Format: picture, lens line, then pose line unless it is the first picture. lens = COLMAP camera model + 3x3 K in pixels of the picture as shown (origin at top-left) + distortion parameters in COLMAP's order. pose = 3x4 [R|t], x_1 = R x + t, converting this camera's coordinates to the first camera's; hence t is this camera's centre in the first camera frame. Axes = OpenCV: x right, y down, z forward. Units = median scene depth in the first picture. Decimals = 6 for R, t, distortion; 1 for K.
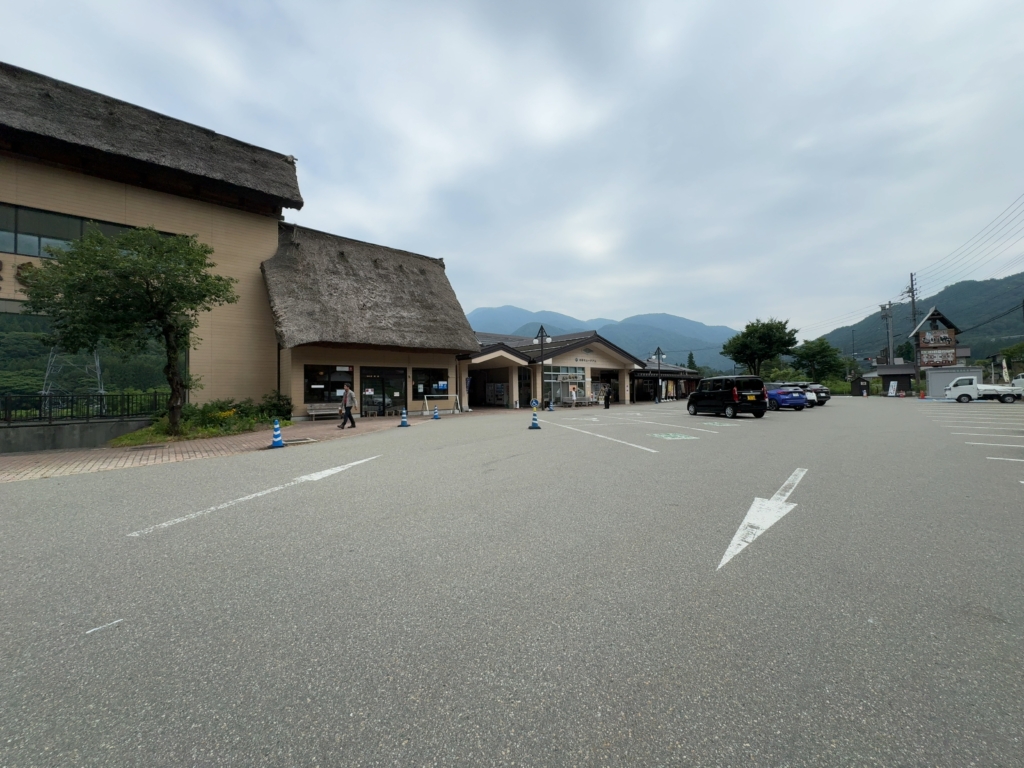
lens RADIAL K [[406.7, 0, 512.0], [0, 406.7, 384.0], [0, 0, 1]] dist [-0.001070, 0.000051]
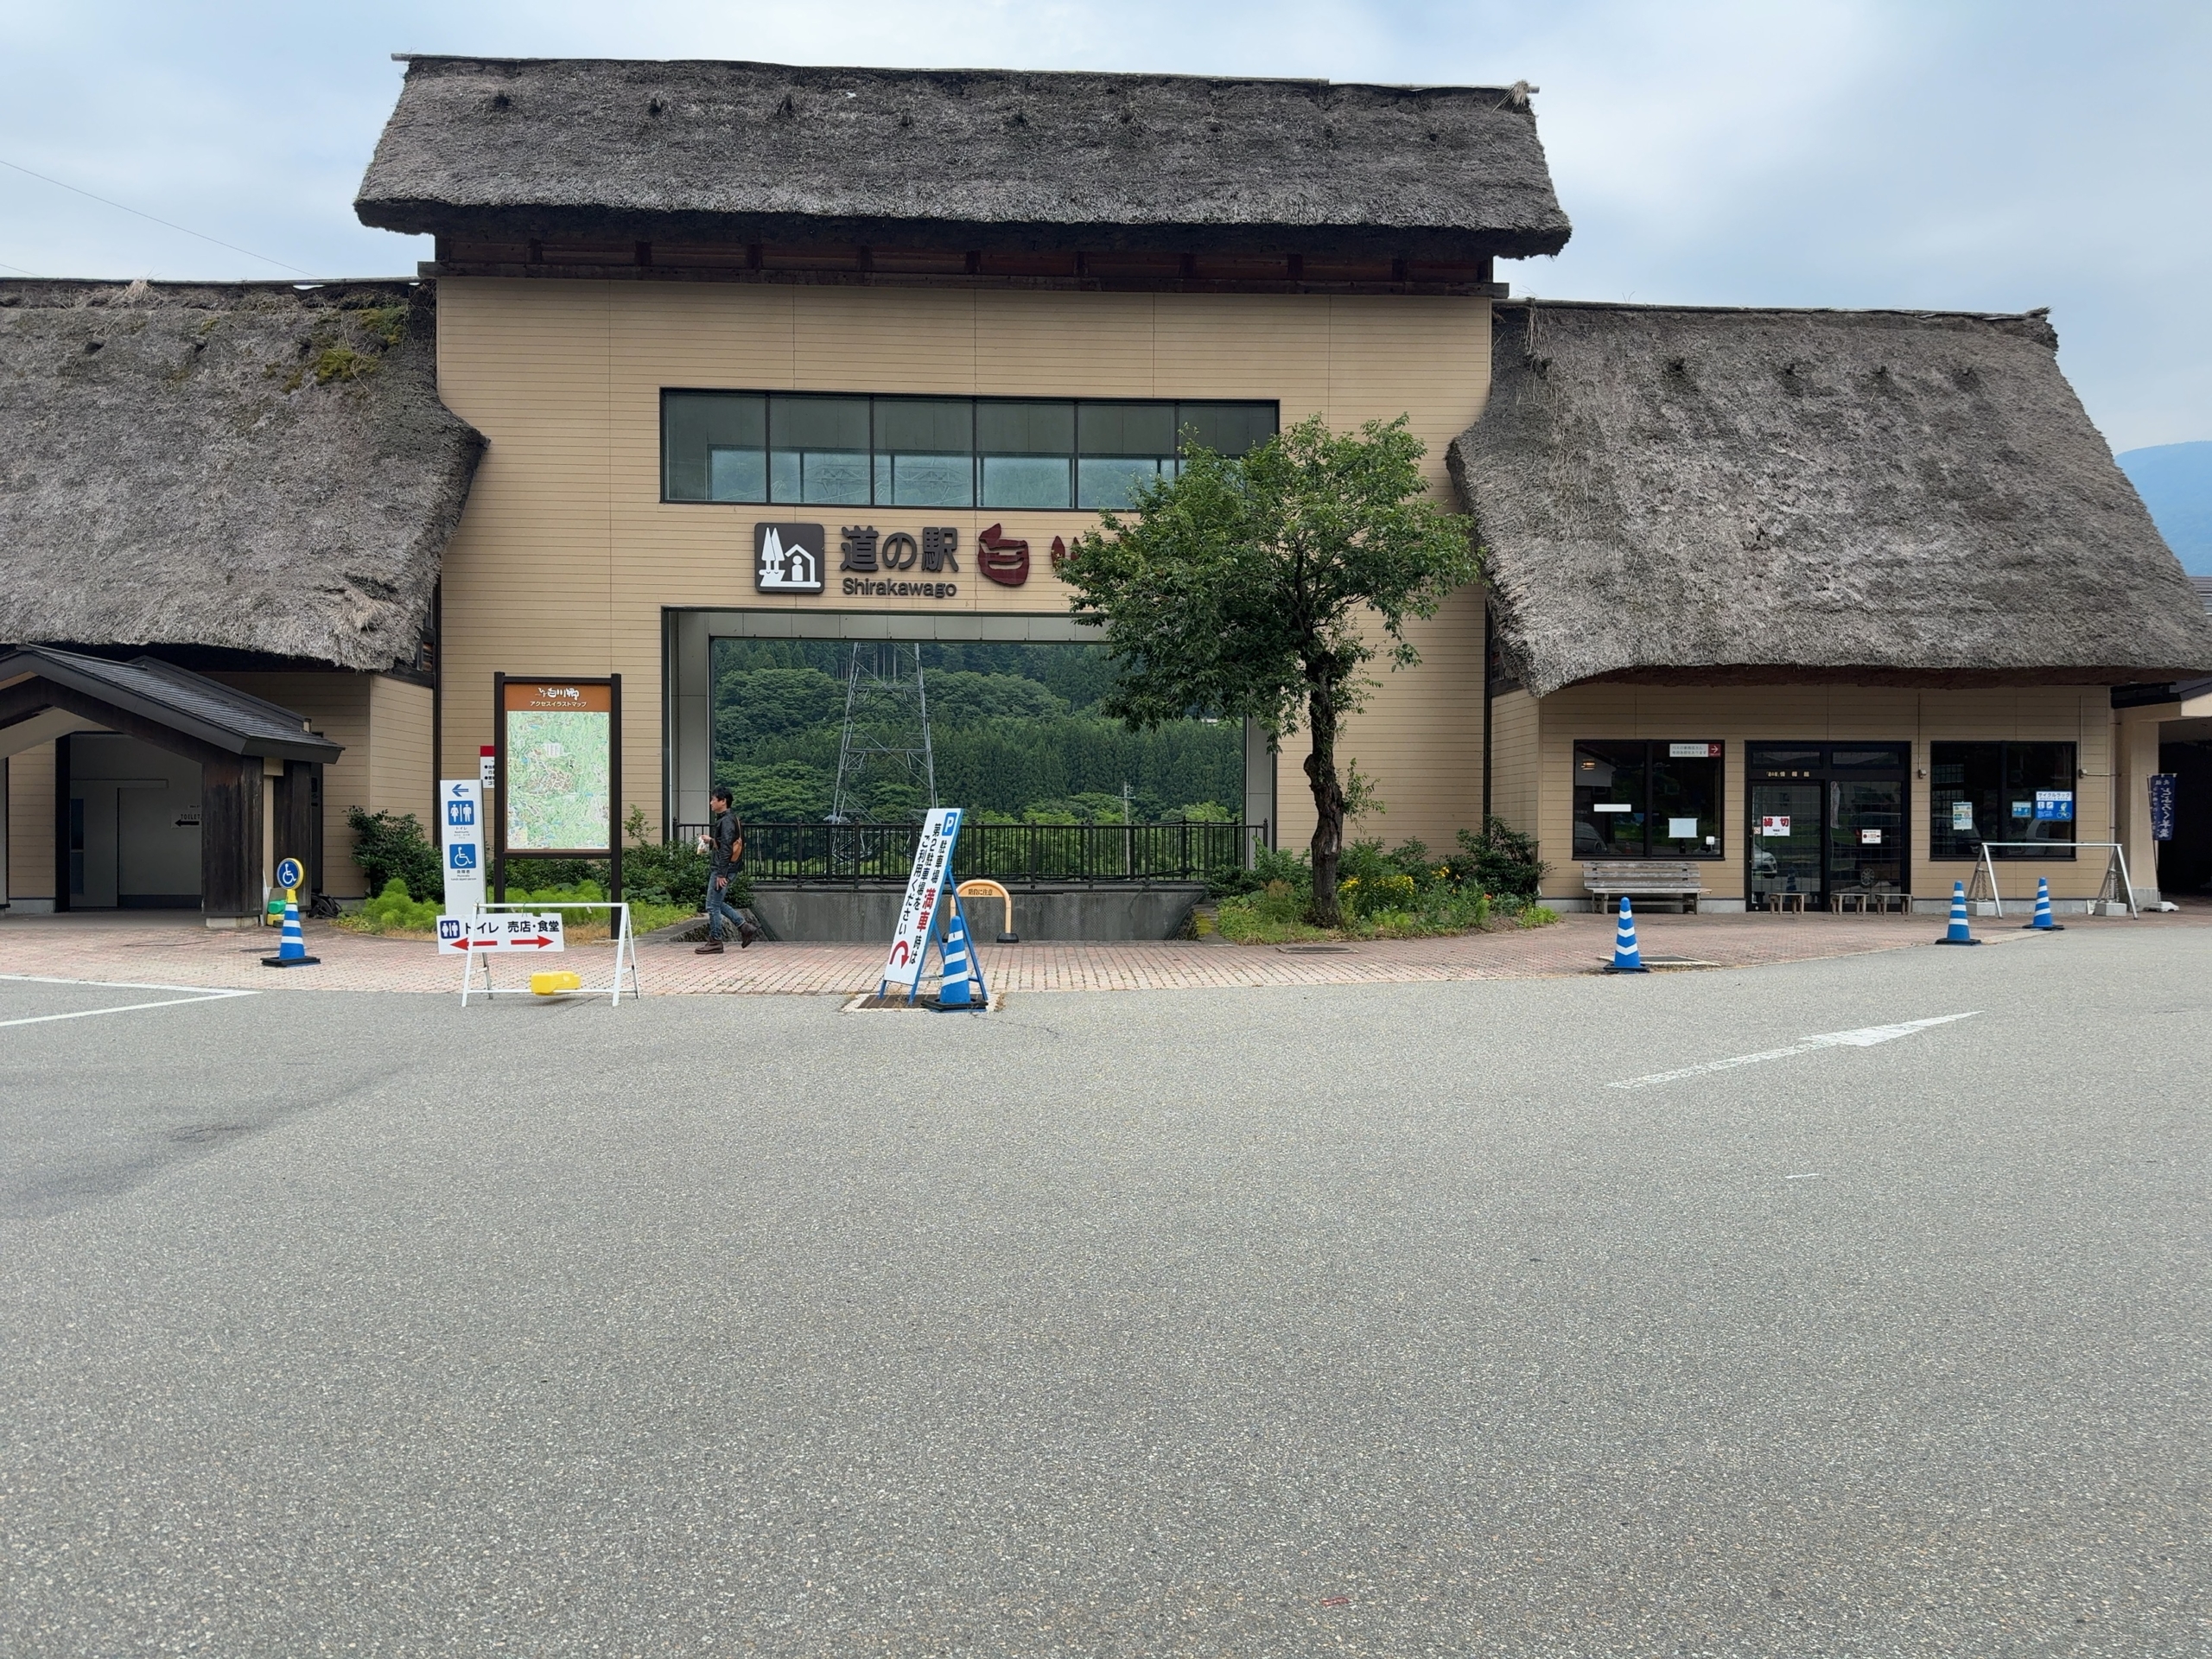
lens RADIAL K [[1538.8, 0, 1100.5], [0, 1538.8, 853.9], [0, 0, 1]] dist [0.064734, -0.084299]
pose [[0.791731, 0.024548, -0.610376, -0.046244], [-0.003201, 0.999345, 0.036040, -0.000204], [0.610861, -0.026580, 0.791291, -0.190837]]
